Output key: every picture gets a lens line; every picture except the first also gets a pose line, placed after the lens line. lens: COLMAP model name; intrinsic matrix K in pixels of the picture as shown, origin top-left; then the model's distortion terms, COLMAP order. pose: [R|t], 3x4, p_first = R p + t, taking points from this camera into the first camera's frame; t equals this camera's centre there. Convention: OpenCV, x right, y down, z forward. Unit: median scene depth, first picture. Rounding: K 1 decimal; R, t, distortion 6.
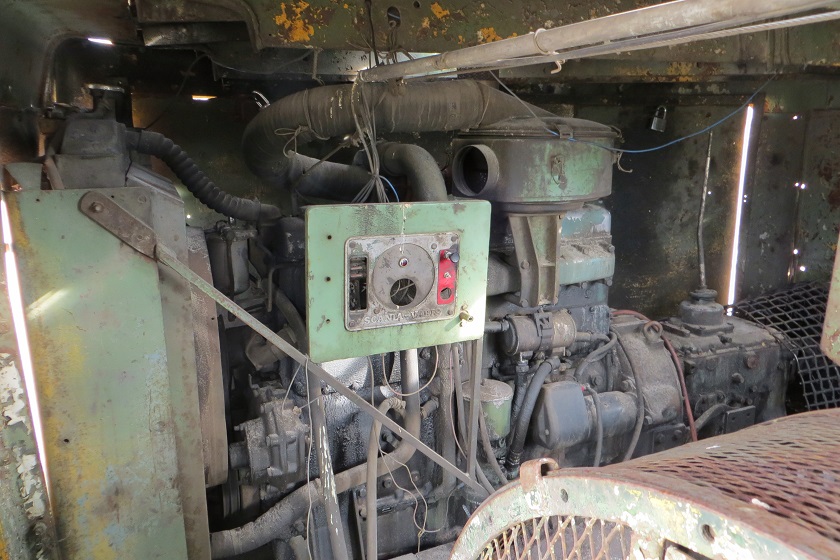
lens RADIAL K [[717.9, 0, 420.0], [0, 717.9, 280.0], [0, 0, 1]] dist [0.055841, -0.015842]
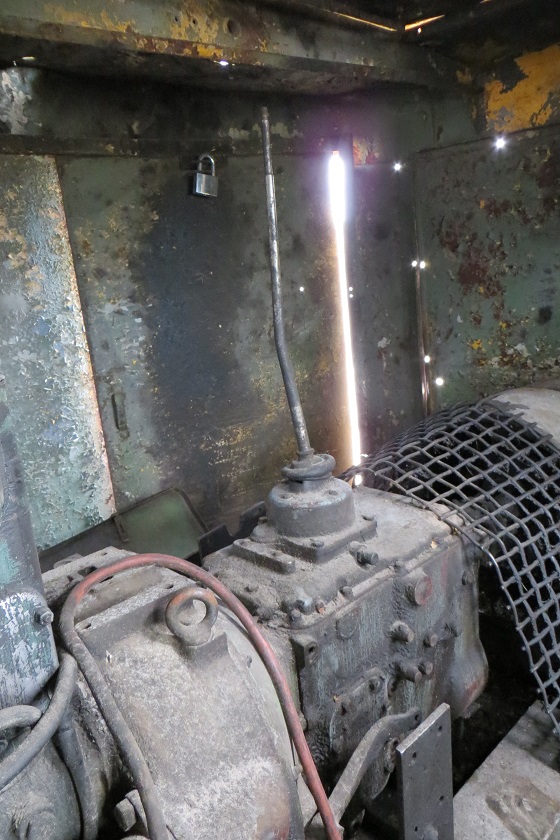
lens RADIAL K [[607.9, 0, 280.0], [0, 607.9, 420.0], [0, 0, 1]] dist [-0.001687, -0.000216]
pose [[0.944203, -0.164373, 0.285416, 0.253516], [0.163106, 0.986200, 0.028377, -0.025627], [-0.286142, 0.019759, 0.957983, 0.595400]]
